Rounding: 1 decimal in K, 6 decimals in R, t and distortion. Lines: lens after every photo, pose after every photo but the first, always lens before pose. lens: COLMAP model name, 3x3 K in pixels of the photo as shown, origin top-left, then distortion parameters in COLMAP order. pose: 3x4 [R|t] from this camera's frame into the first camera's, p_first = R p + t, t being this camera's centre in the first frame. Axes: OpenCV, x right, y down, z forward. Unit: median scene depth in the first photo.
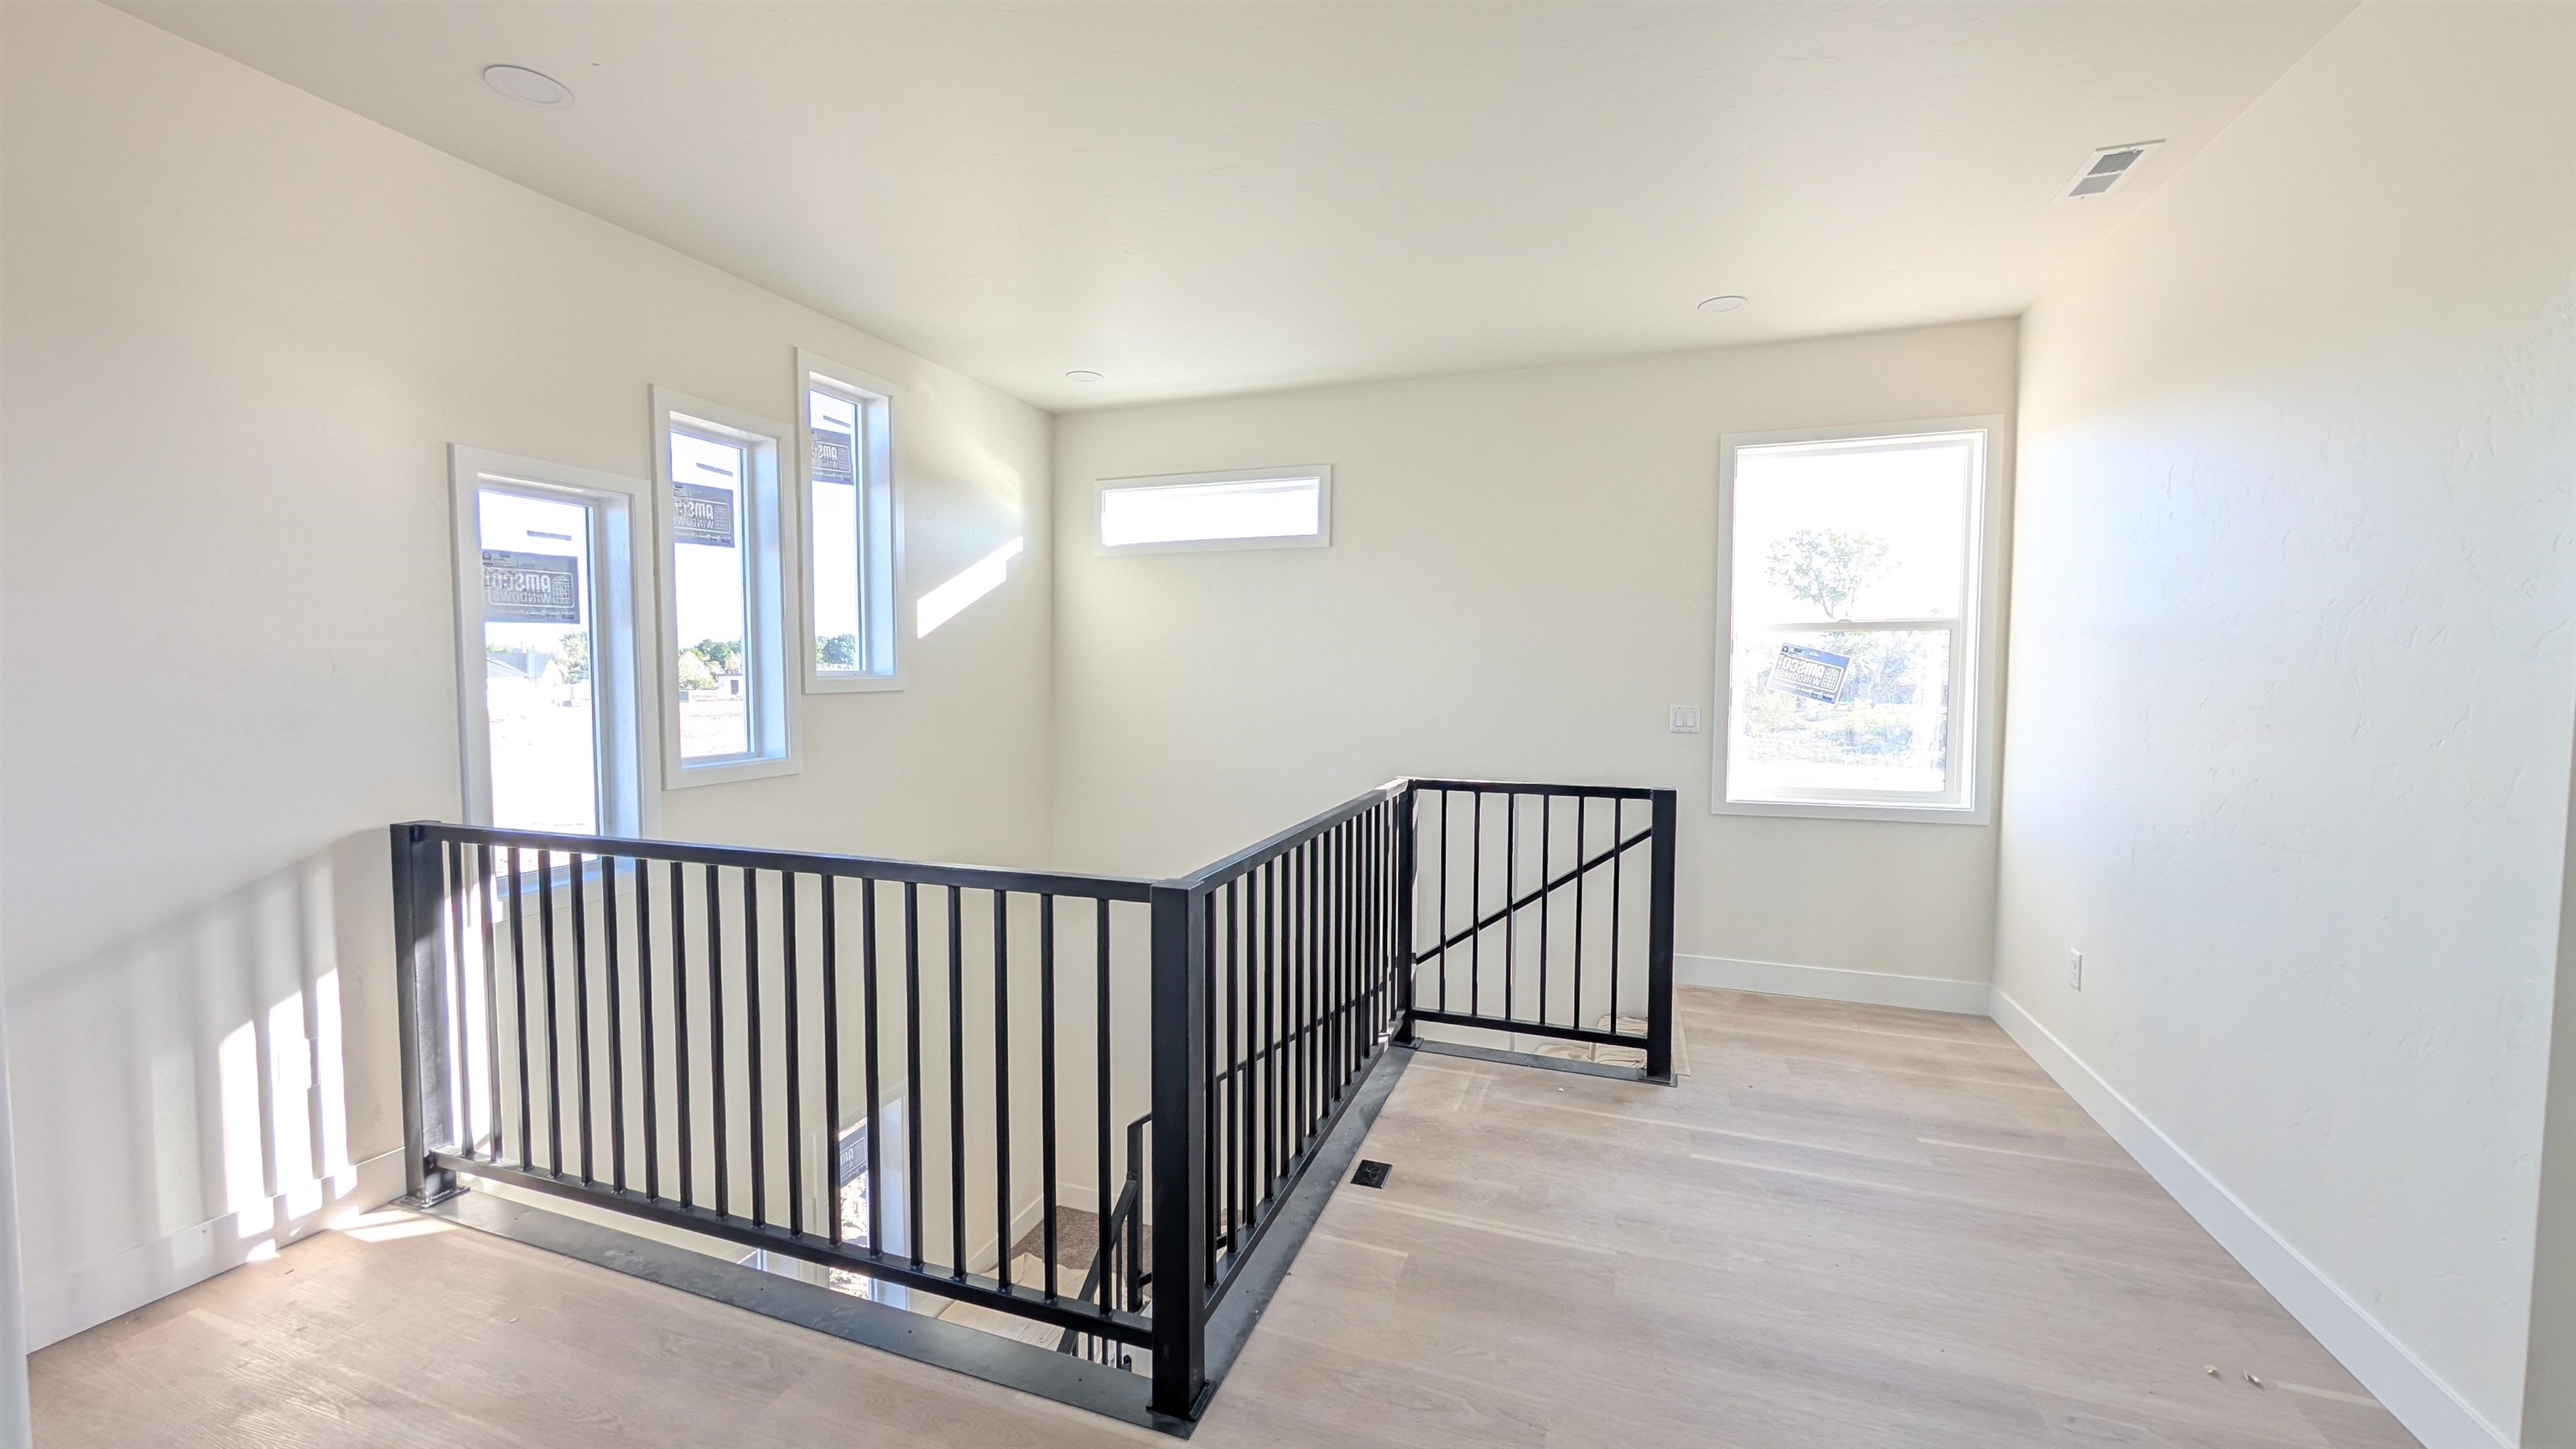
lens RADIAL K [[975.5, 0, 1289.7], [0, 975.5, 719.7], [0, 0, 1]] dist [0.000523, 0.000029]
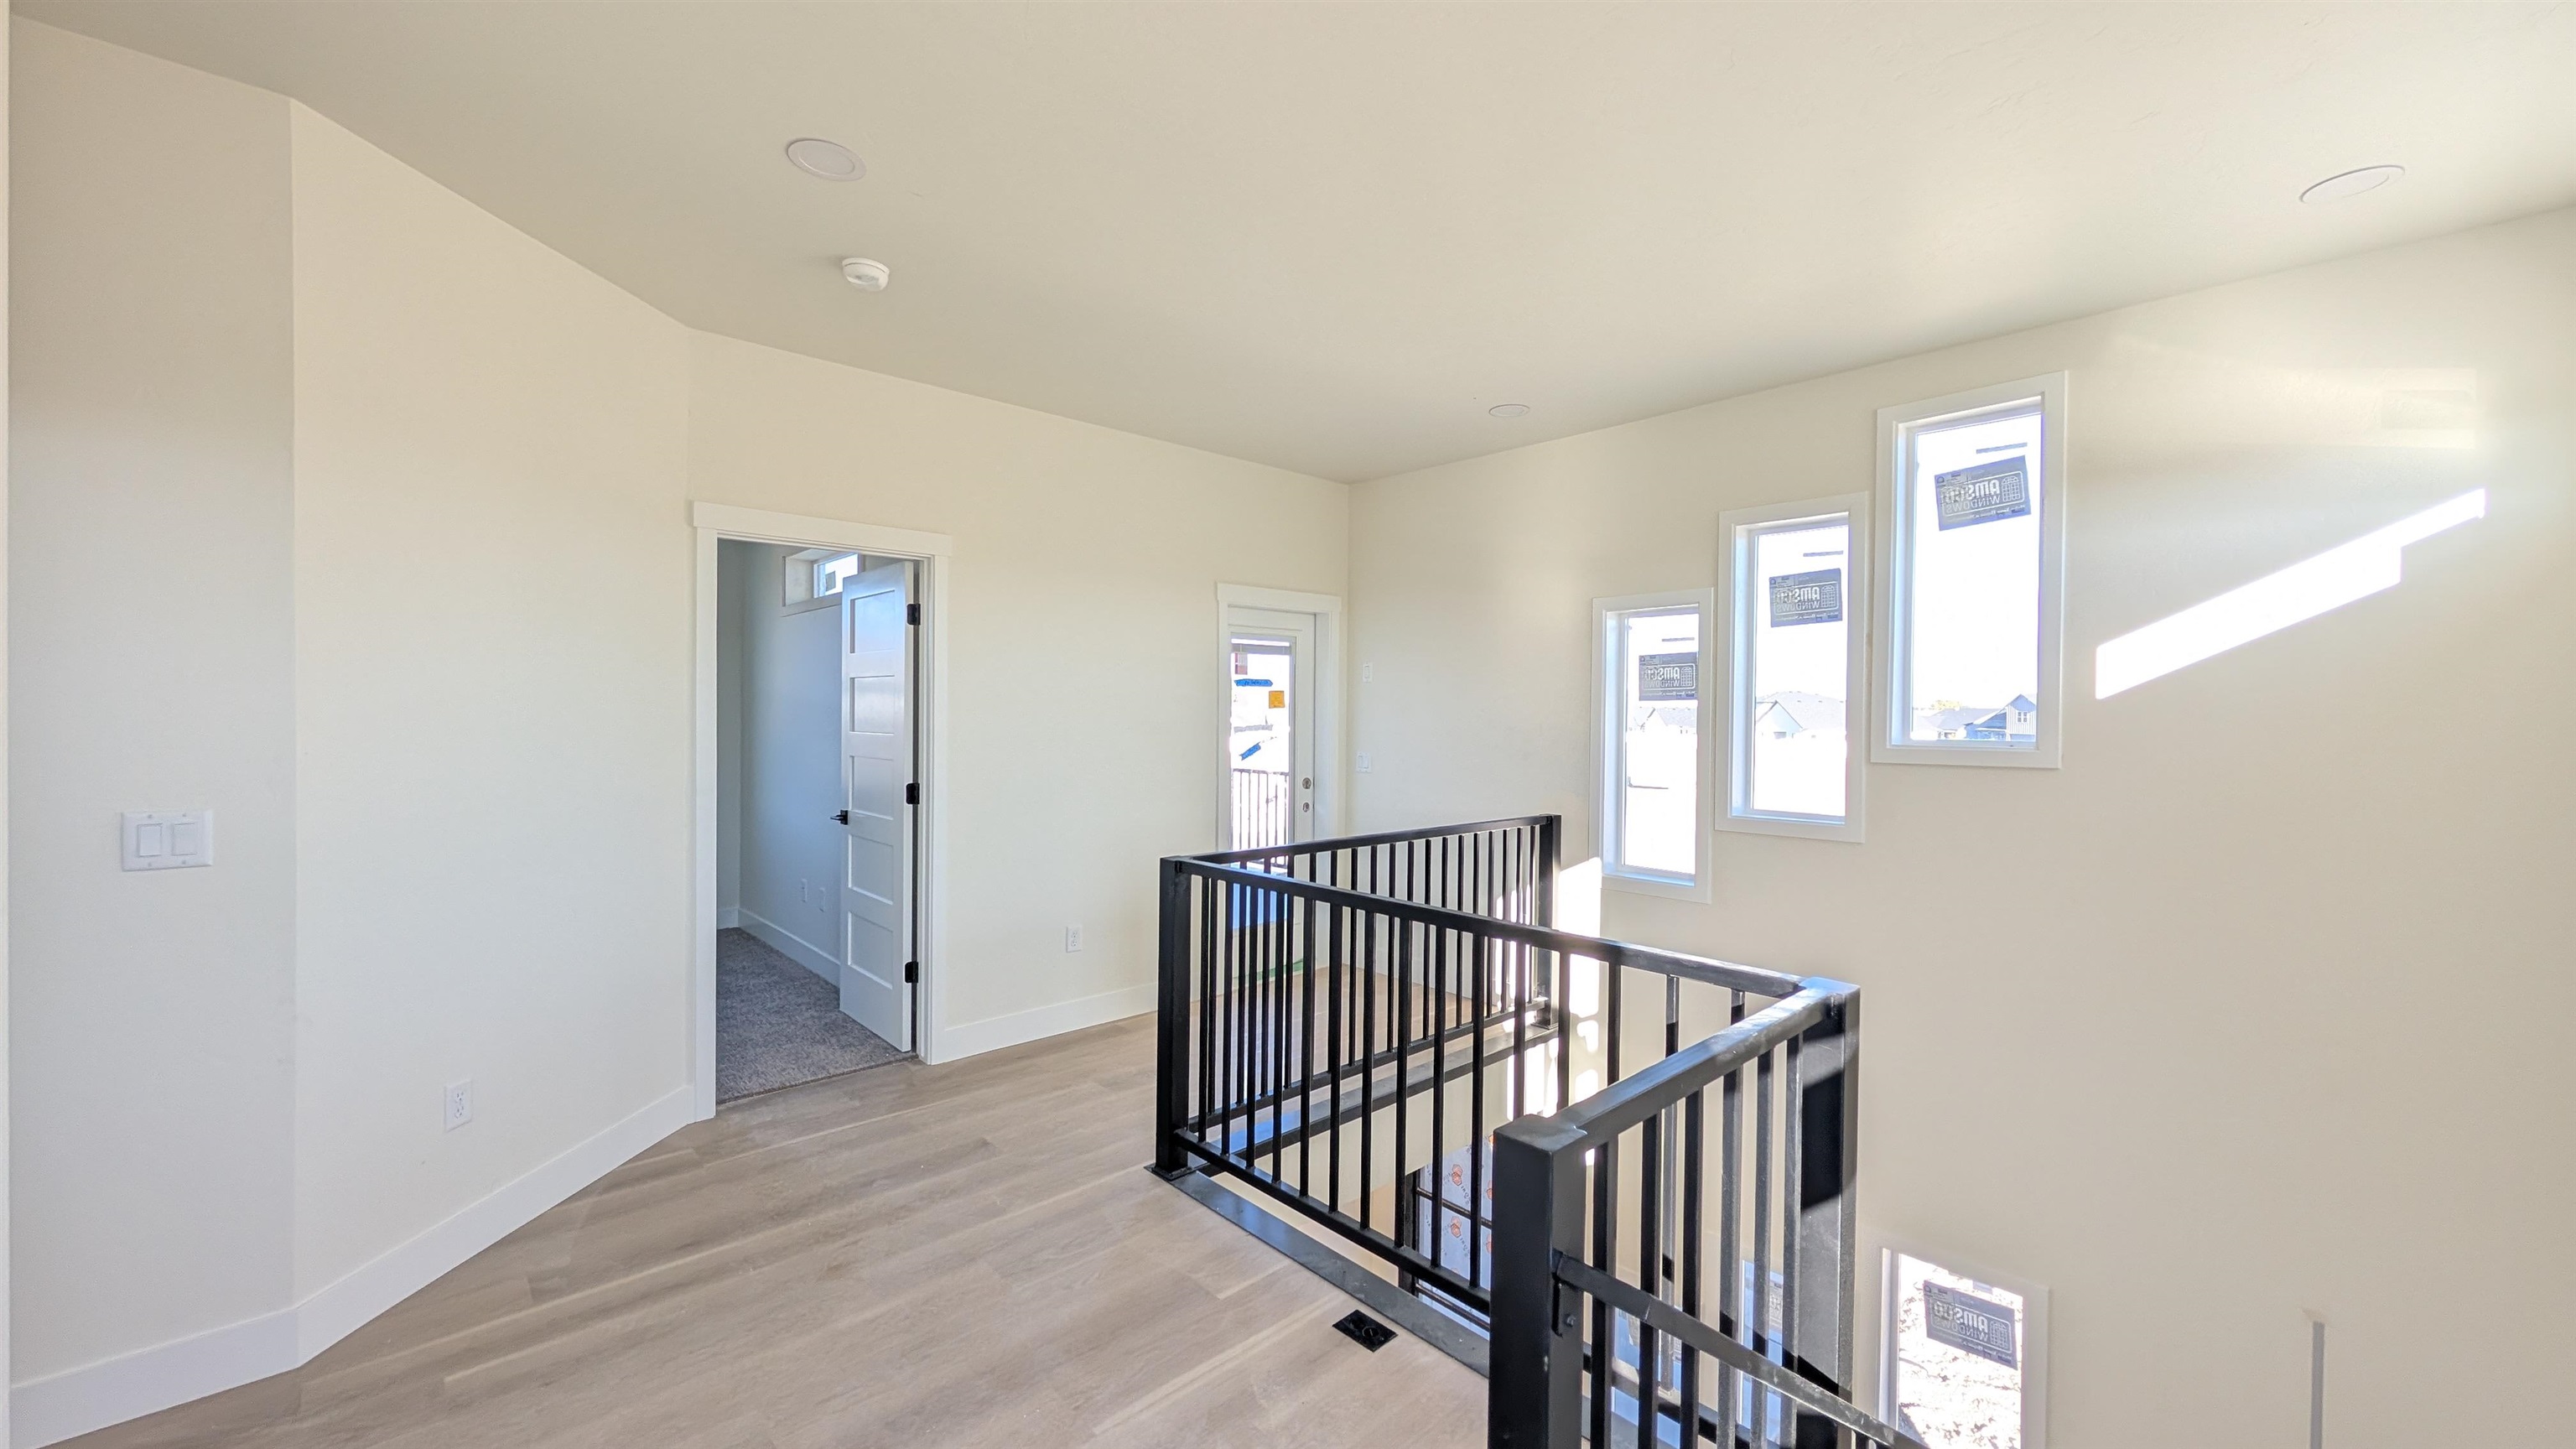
lens RADIAL K [[975.5, 0, 1289.7], [0, 975.5, 719.7], [0, 0, 1]] dist [0.000523, 0.000029]
pose [[-0.465211, 0.003409, -0.885193, 0.749425], [-0.054556, 0.997981, 0.032515, -0.082608], [0.883517, 0.063419, -0.464086, 1.120450]]
